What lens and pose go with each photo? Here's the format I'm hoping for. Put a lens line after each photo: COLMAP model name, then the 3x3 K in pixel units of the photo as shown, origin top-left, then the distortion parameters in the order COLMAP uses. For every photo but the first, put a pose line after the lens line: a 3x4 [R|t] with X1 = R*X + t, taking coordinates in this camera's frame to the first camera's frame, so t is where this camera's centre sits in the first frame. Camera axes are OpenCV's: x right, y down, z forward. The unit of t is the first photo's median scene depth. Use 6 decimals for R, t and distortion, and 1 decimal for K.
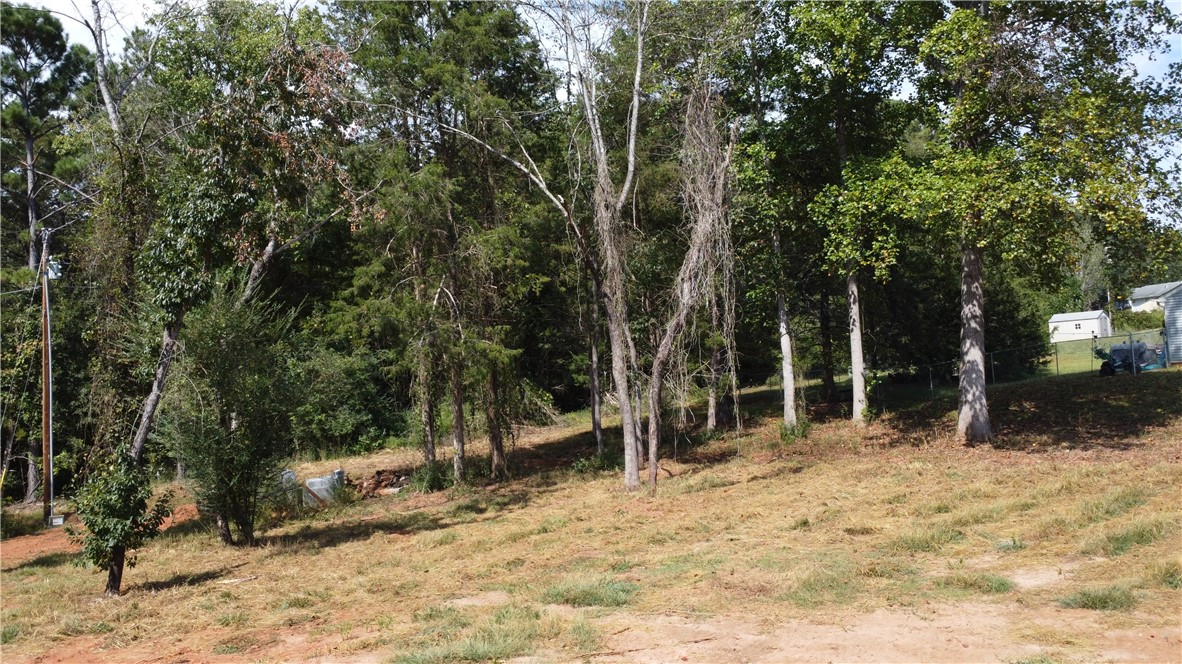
lens RADIAL K [[922.3, 0, 591.0], [0, 922.3, 332.0], [0, 0, 1]] dist [0.001069, -0.001873]
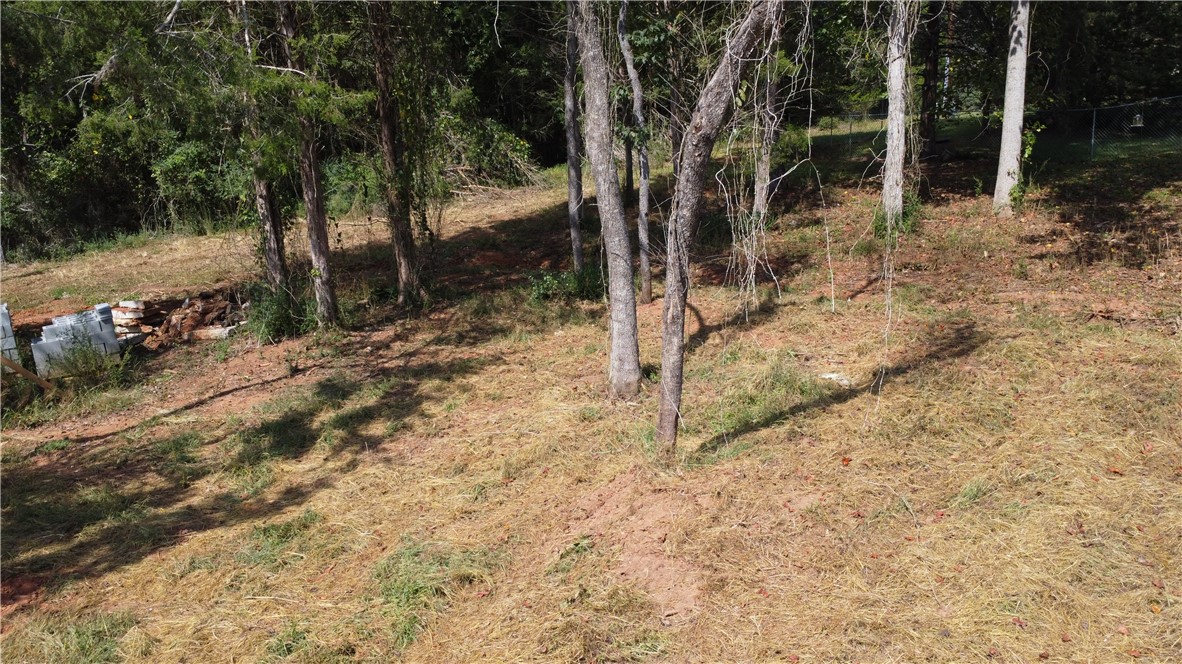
lens RADIAL K [[922.3, 0, 591.0], [0, 922.3, 332.0], [0, 0, 1]] dist [0.001069, -0.001873]
pose [[0.999884, 0.011788, -0.009641, 0.022212], [-0.008482, 0.956914, 0.290247, 0.000538], [0.012647, -0.290131, 0.956903, 0.384314]]
